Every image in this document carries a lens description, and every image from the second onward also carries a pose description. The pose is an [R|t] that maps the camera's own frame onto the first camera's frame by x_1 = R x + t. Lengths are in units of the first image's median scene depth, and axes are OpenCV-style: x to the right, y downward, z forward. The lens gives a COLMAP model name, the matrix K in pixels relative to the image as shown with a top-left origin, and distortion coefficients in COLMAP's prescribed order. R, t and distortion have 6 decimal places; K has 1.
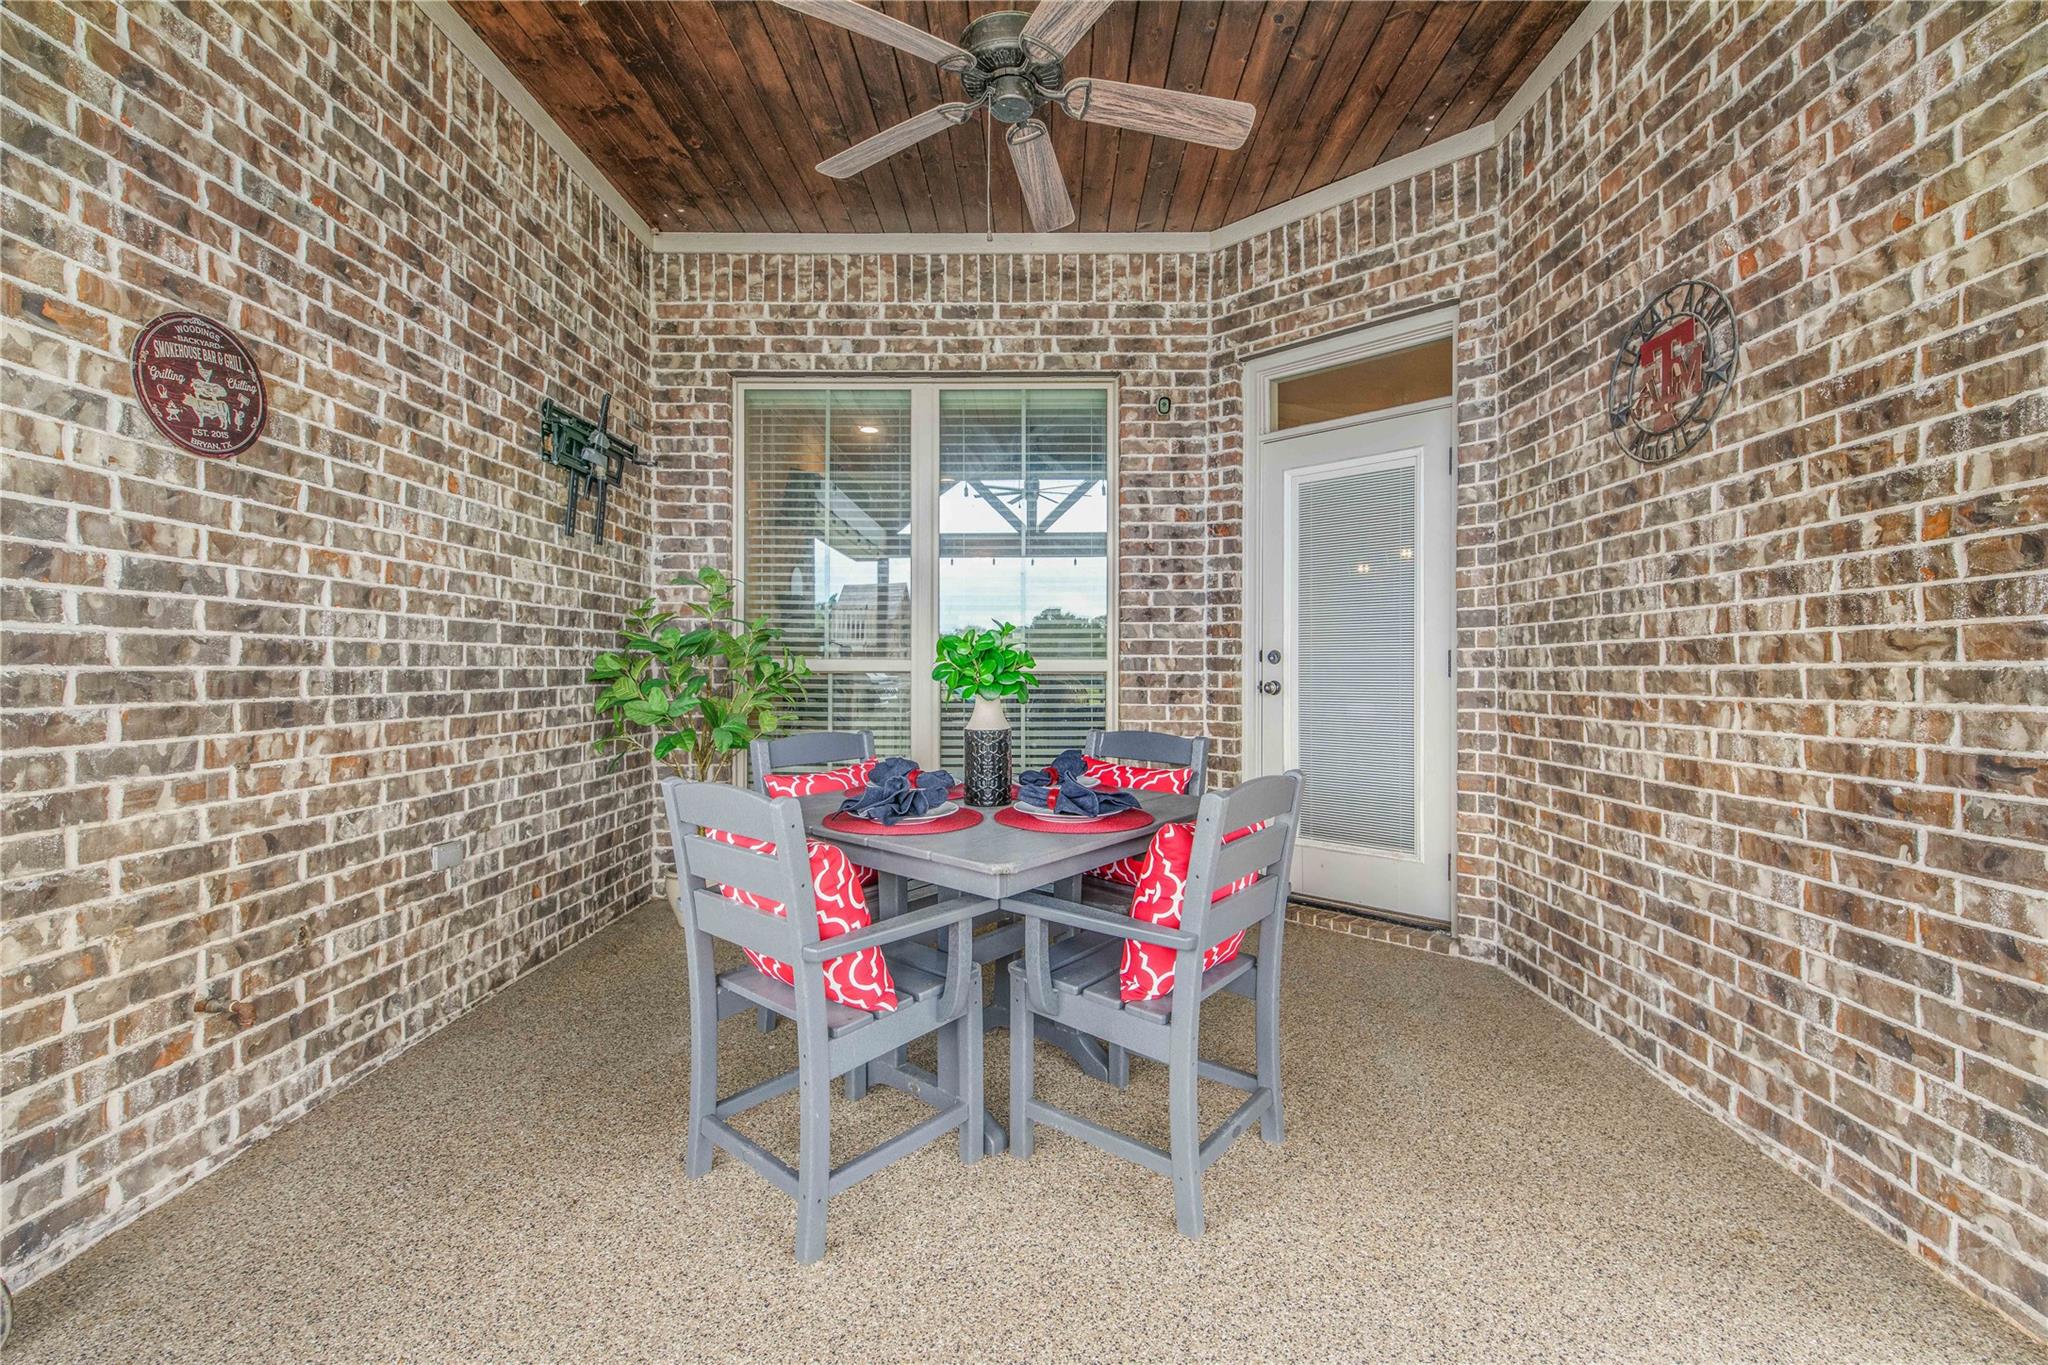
lens RADIAL K [[891.8, 0, 1024.0], [0, 891.8, 670.2], [0, 0, 1]] dist [0.010985, -0.003604]
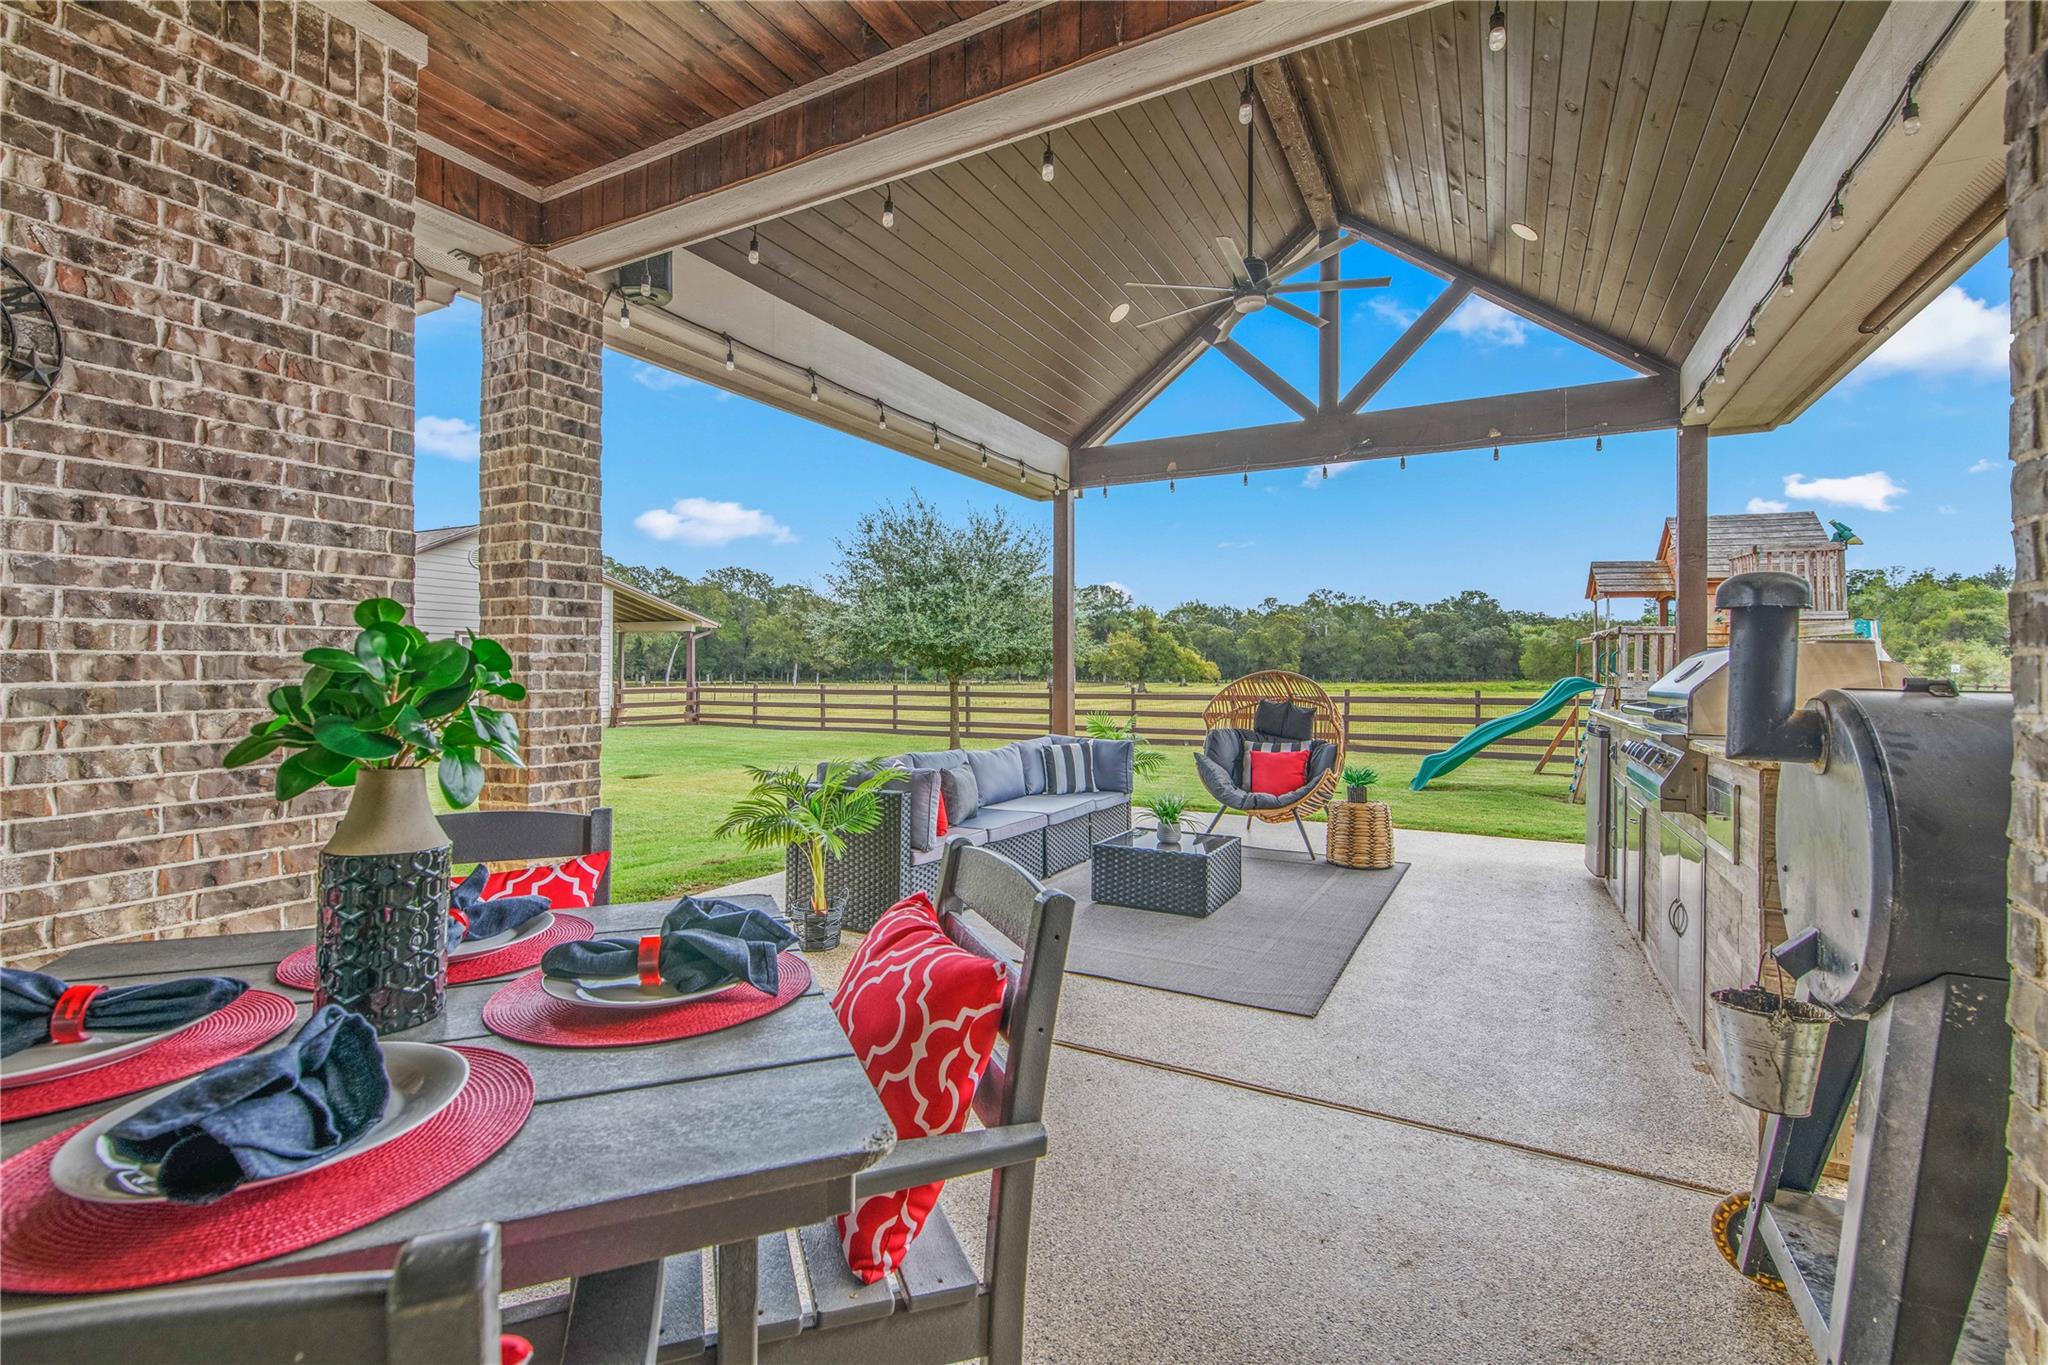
lens RADIAL K [[891.8, 0, 1025.1], [0, 891.8, 675.4], [0, 0, 1]] dist [0.010985, -0.003604]
pose [[-0.885728, -0.008644, 0.464124, -0.671705], [-0.004345, 0.999937, 0.010331, -0.032683], [-0.464184, 0.007134, -0.885710, 1.569091]]
